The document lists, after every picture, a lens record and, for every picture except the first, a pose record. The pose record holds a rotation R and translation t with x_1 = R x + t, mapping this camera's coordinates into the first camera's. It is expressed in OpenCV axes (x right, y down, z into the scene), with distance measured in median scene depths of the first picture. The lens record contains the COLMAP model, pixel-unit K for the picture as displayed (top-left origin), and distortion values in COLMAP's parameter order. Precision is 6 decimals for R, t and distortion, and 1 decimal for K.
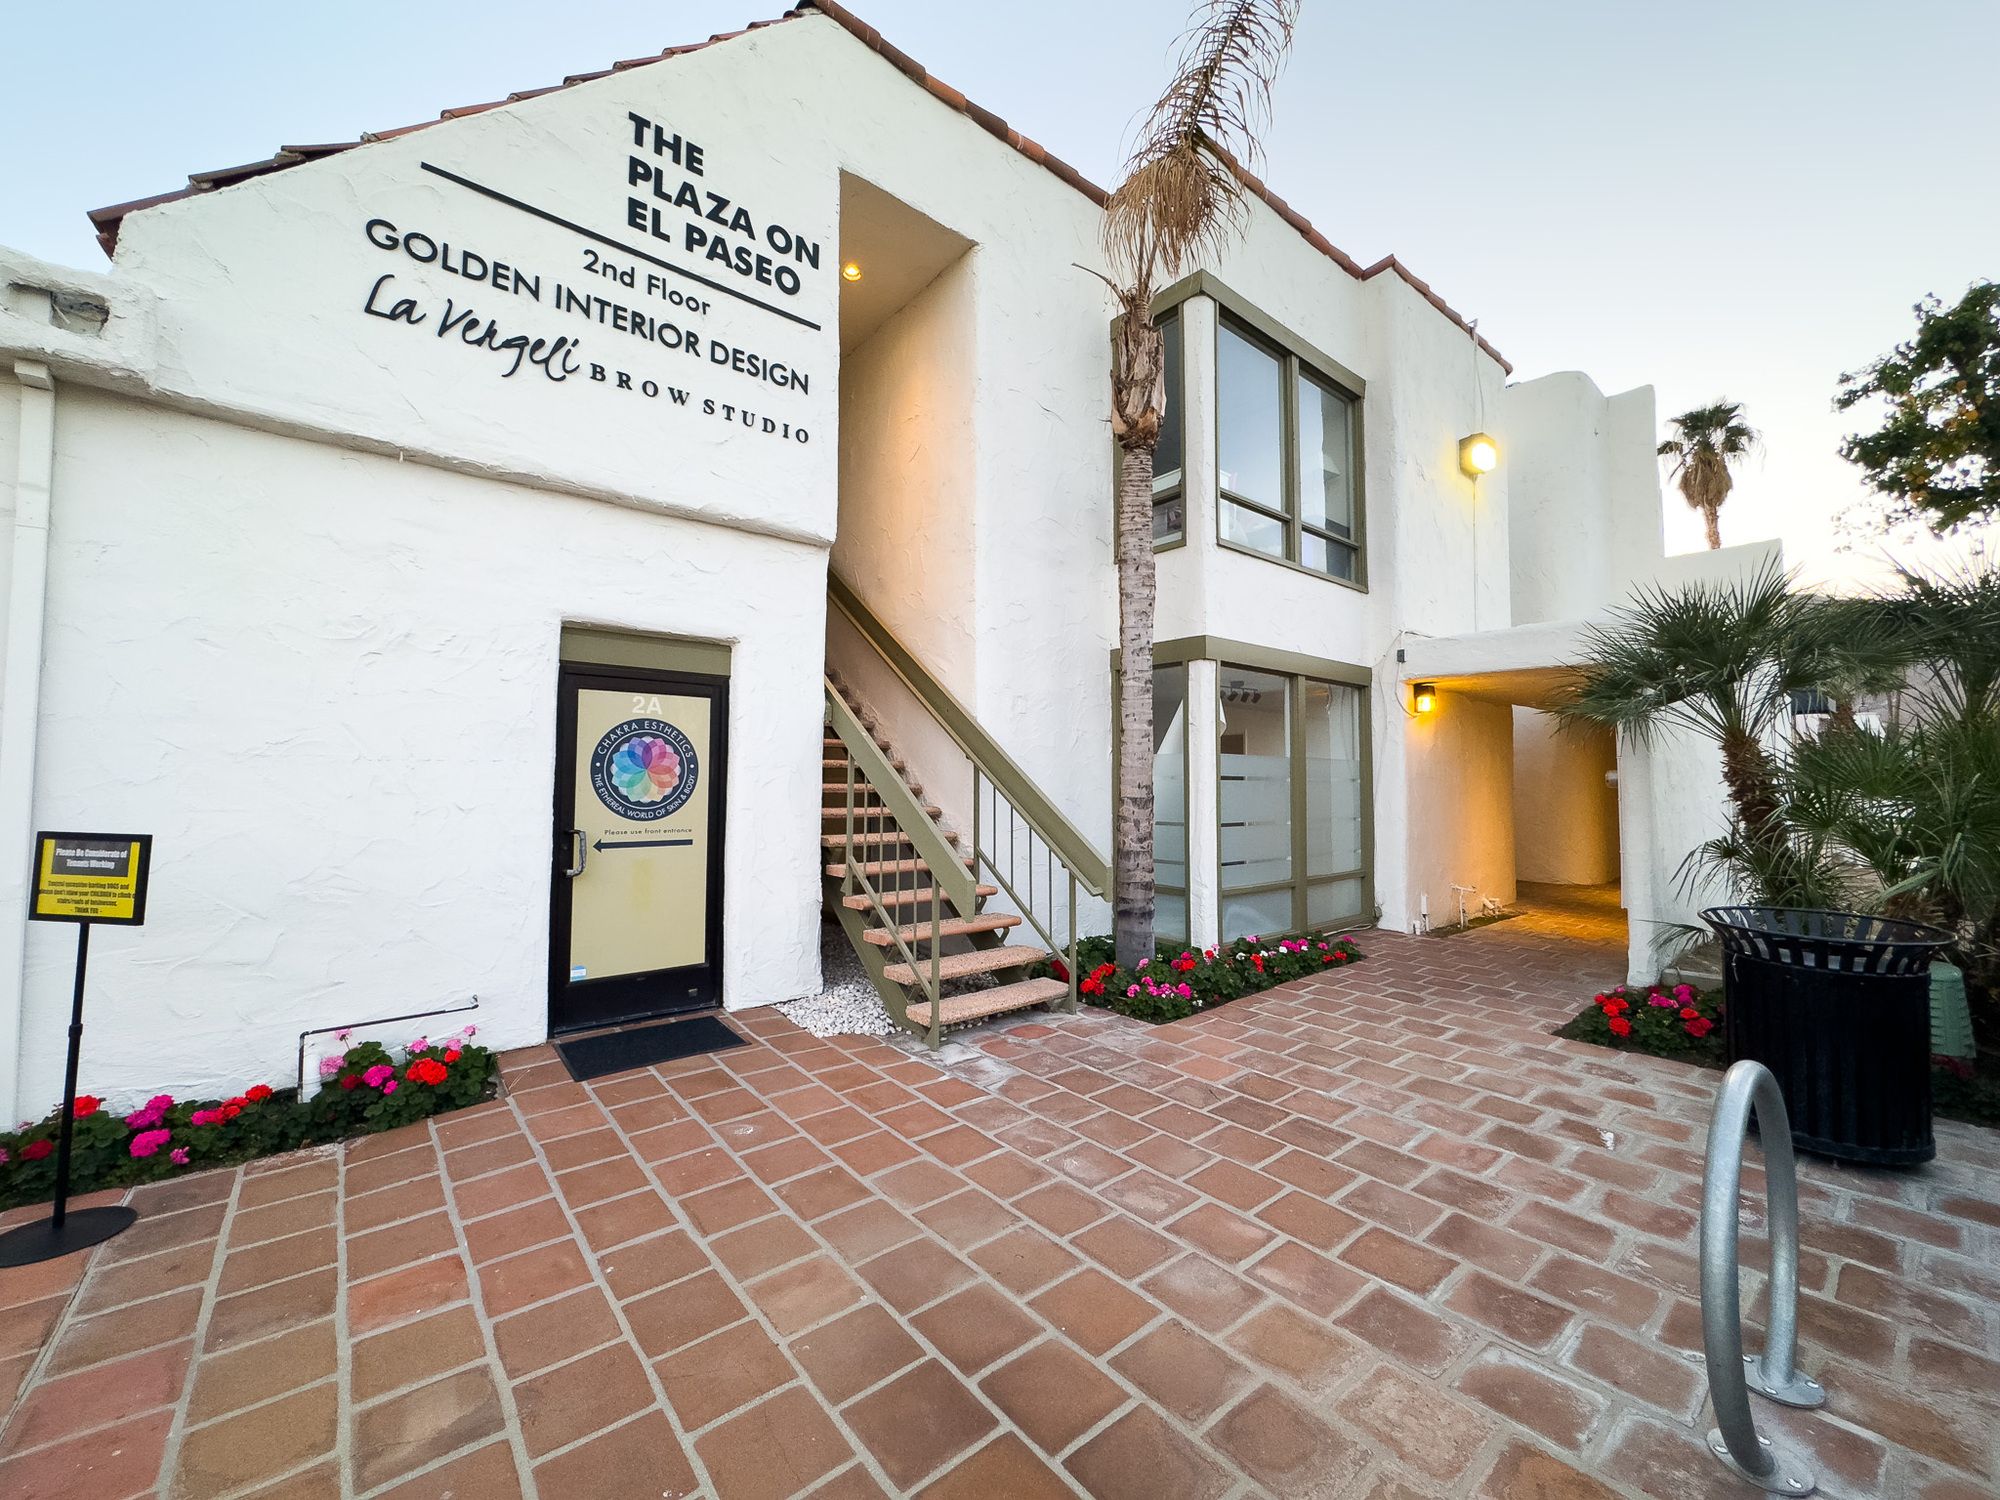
lens RADIAL K [[795.9, 0, 999.4], [0, 795.9, 744.5], [0, 0, 1]] dist [-0.001316, -0.000195]
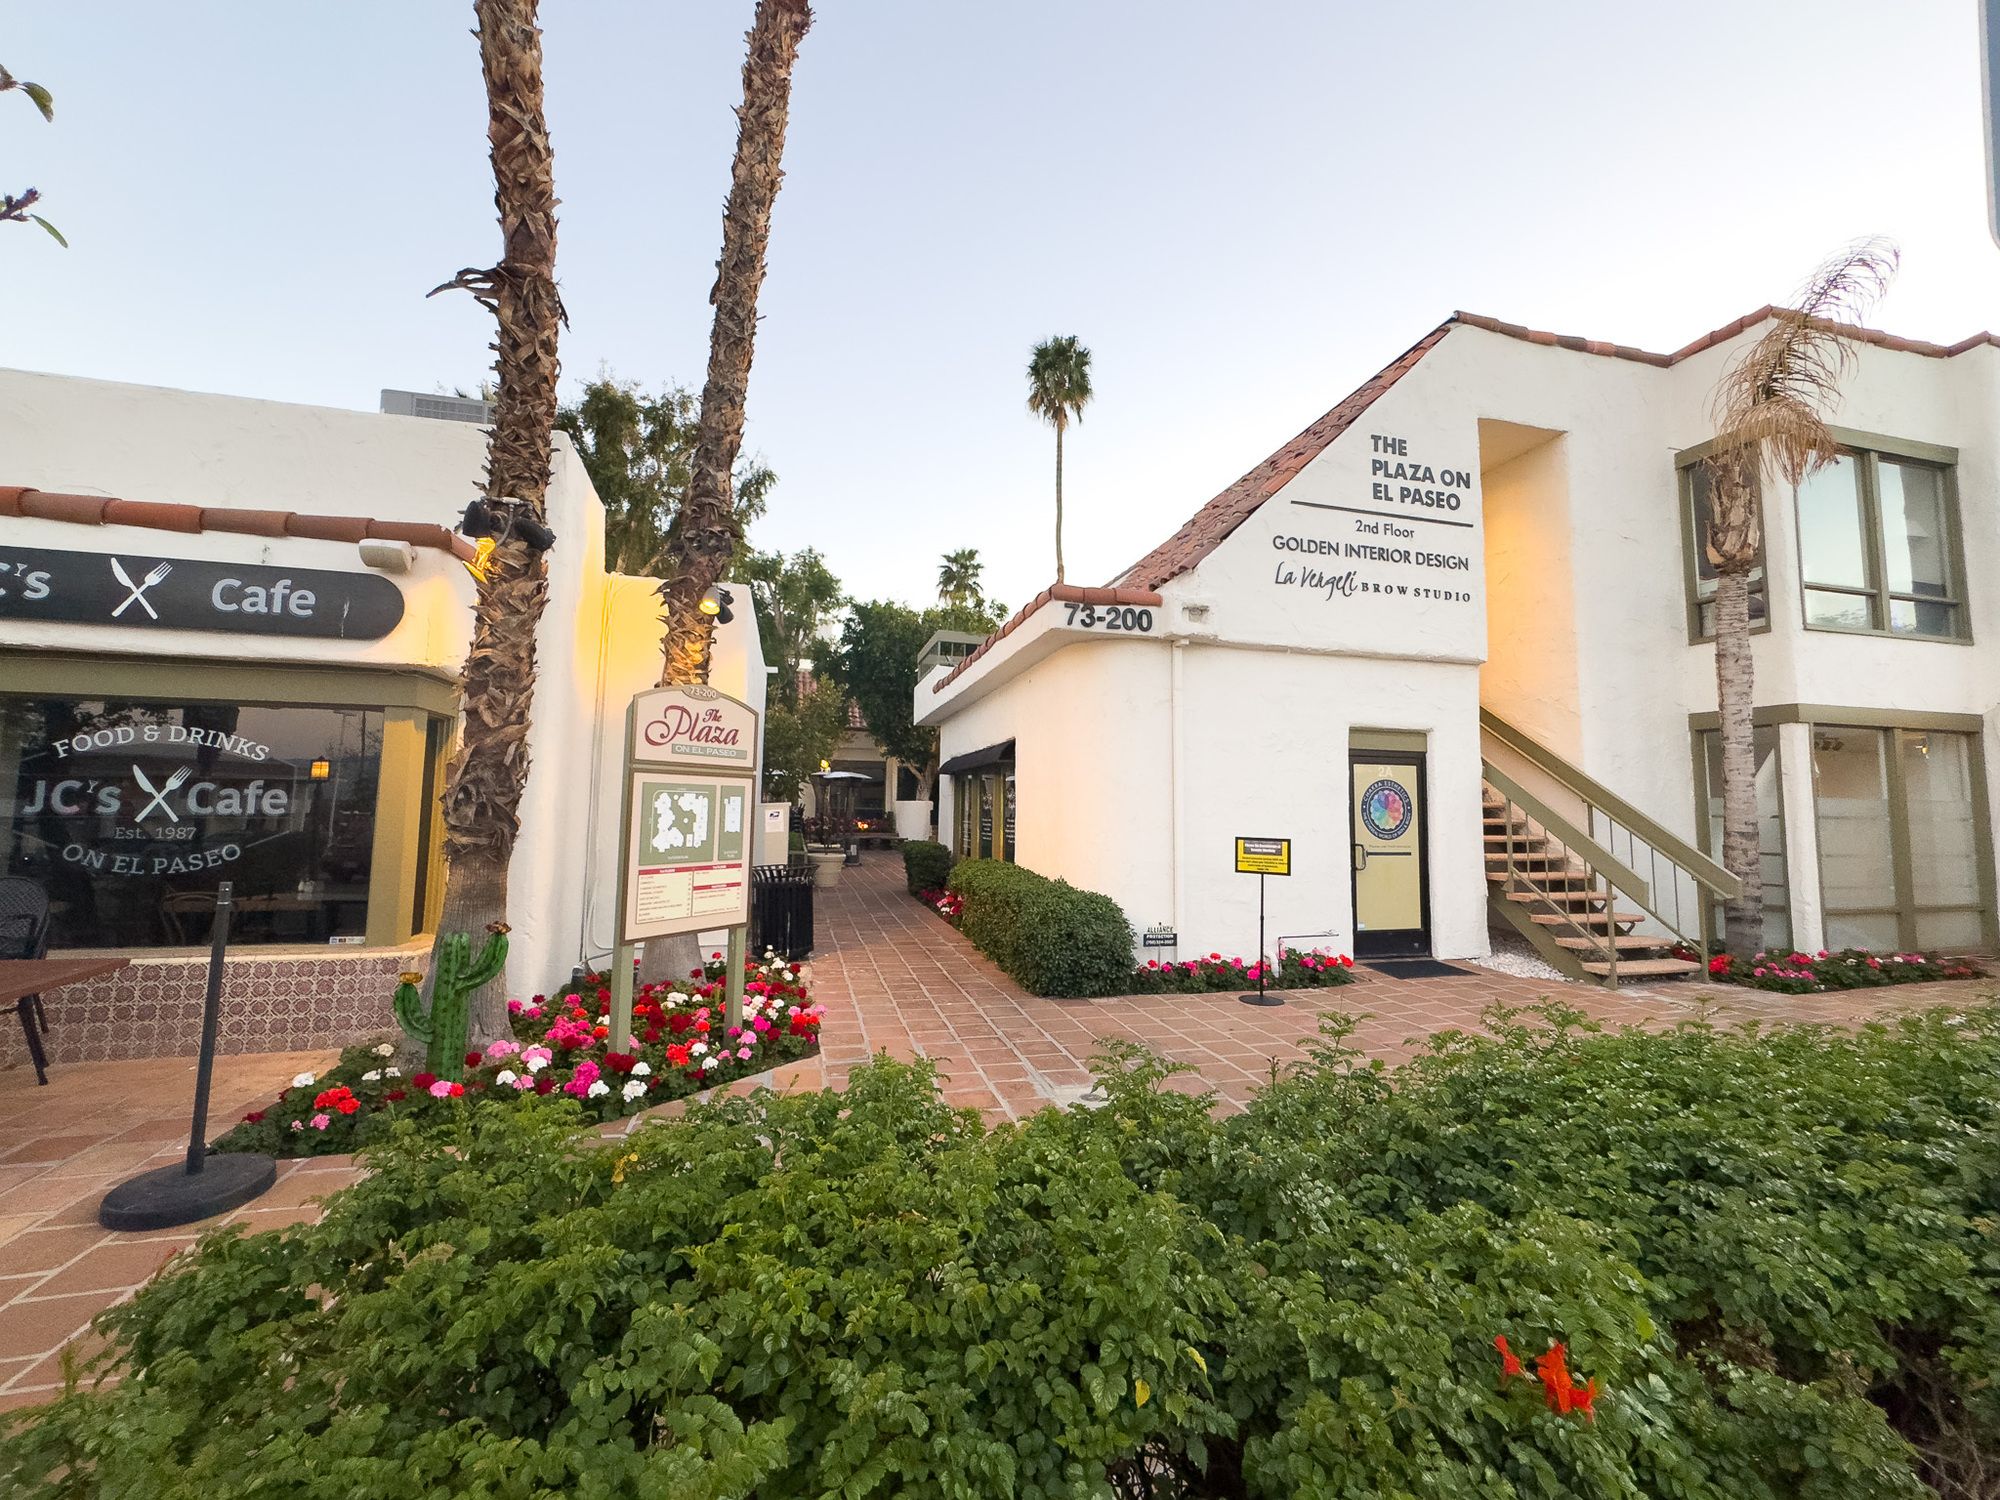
lens RADIAL K [[795.9, 0, 999.4], [0, 795.9, 744.5], [0, 0, 1]] dist [-0.001316, -0.000195]
pose [[0.904805, -0.027101, -0.424963, -0.443954], [0.011509, 0.999165, -0.039215, -0.047996], [0.425670, 0.030591, 0.904361, -0.849039]]
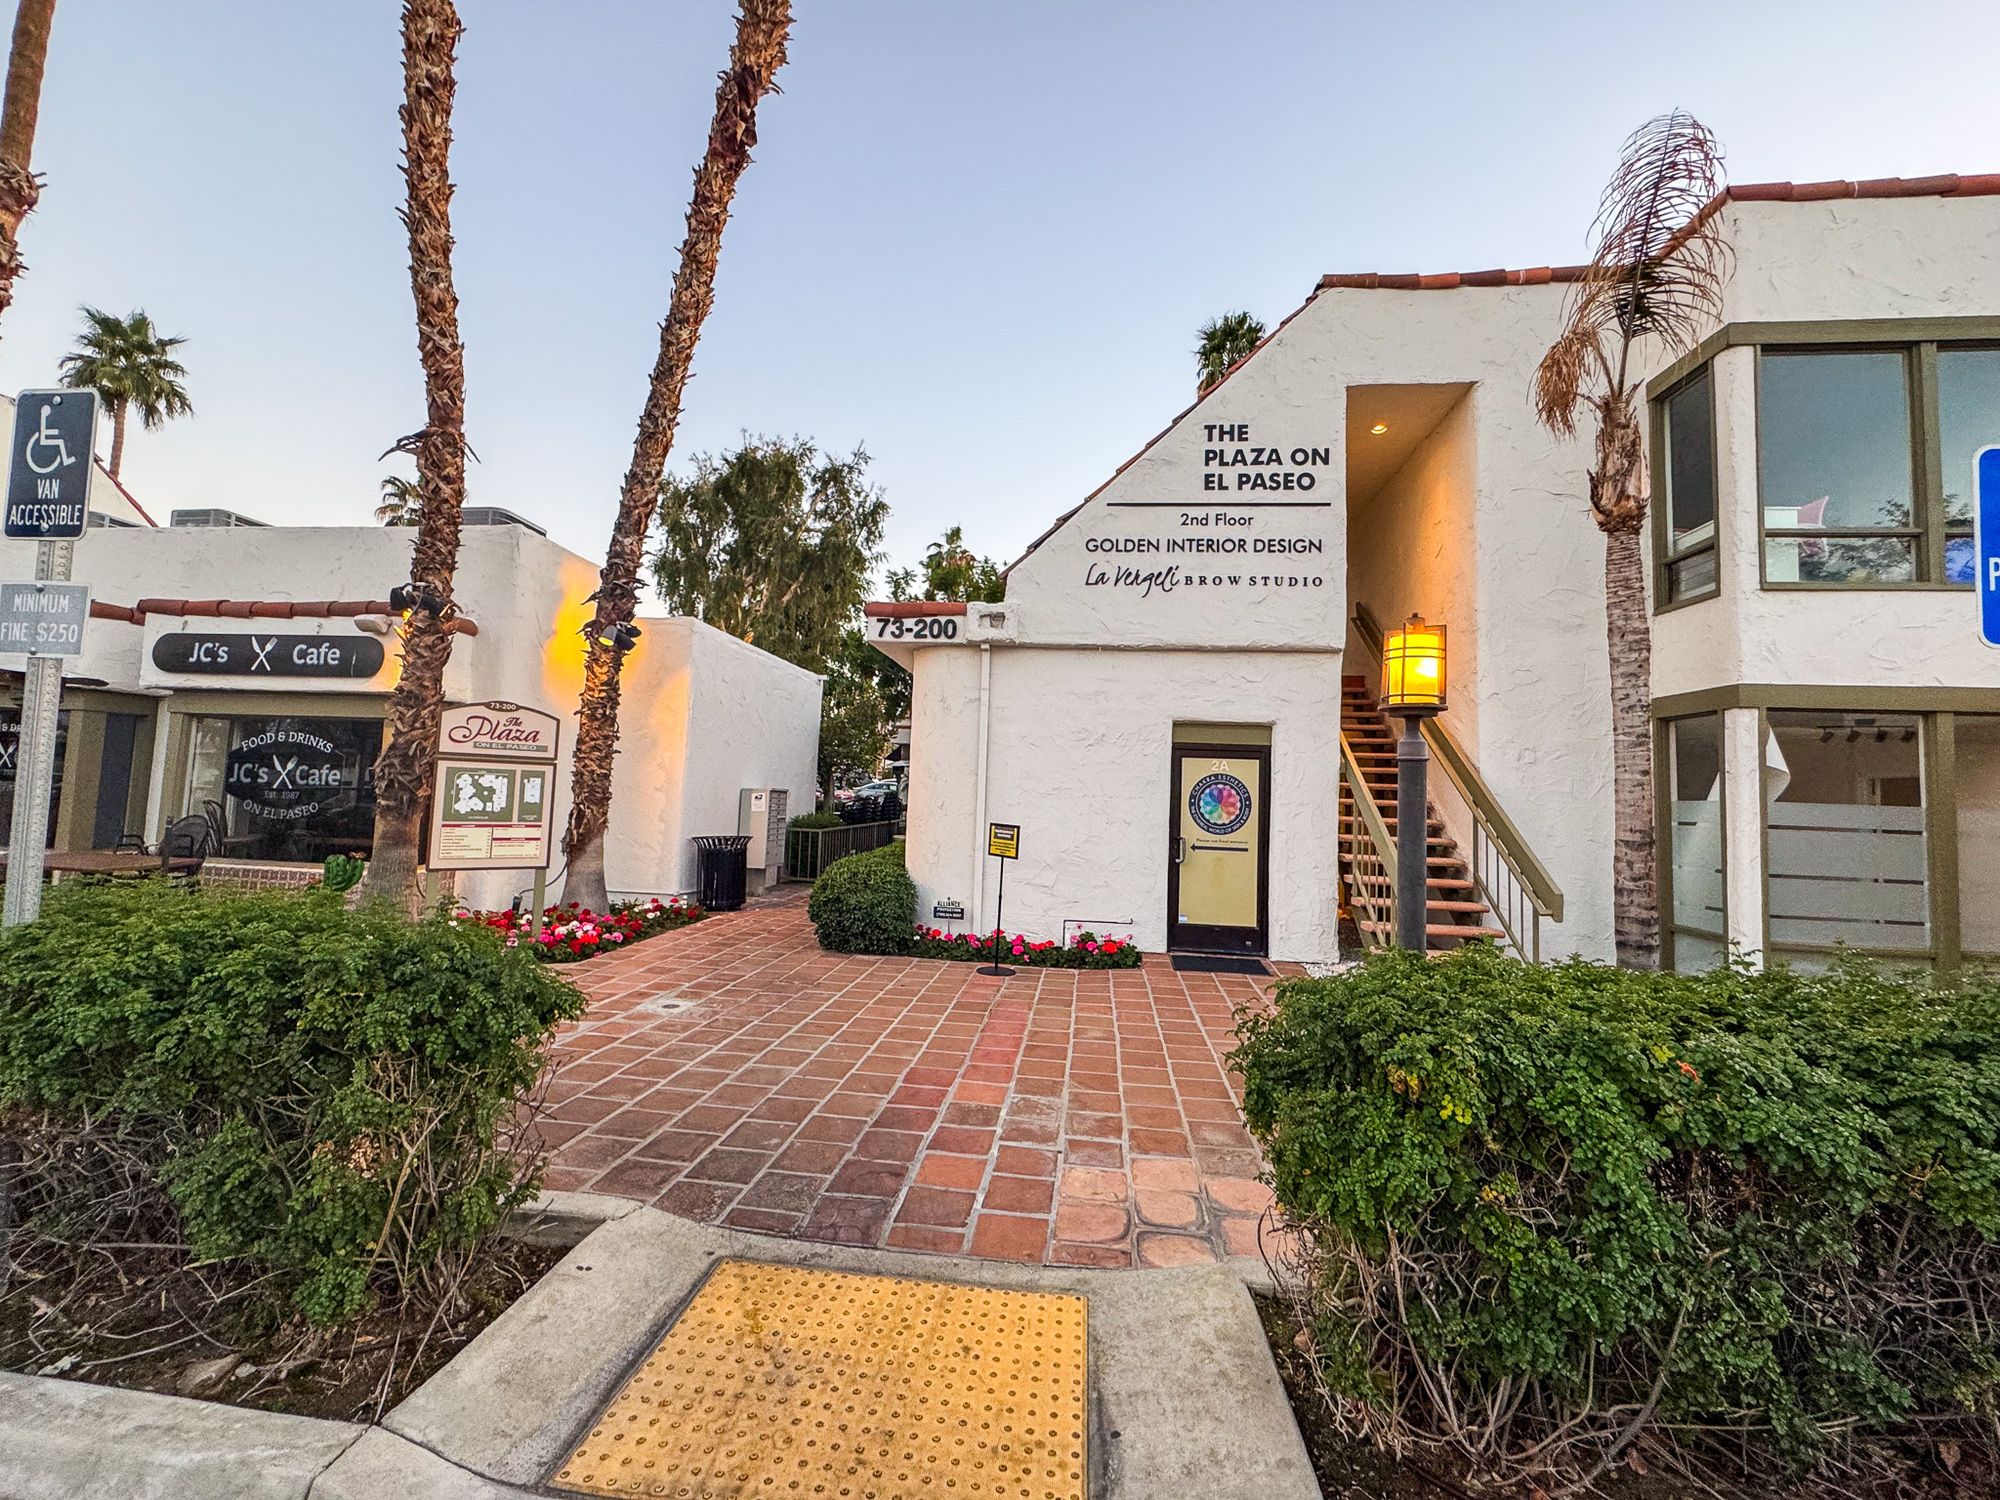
lens RADIAL K [[795.9, 0, 999.4], [0, 795.9, 744.5], [0, 0, 1]] dist [-0.001316, -0.000195]
pose [[0.687344, -0.026167, -0.725861, 0.435120], [0.001630, 0.999404, -0.034485, -0.035252], [0.726330, 0.022520, 0.686977, -0.467762]]
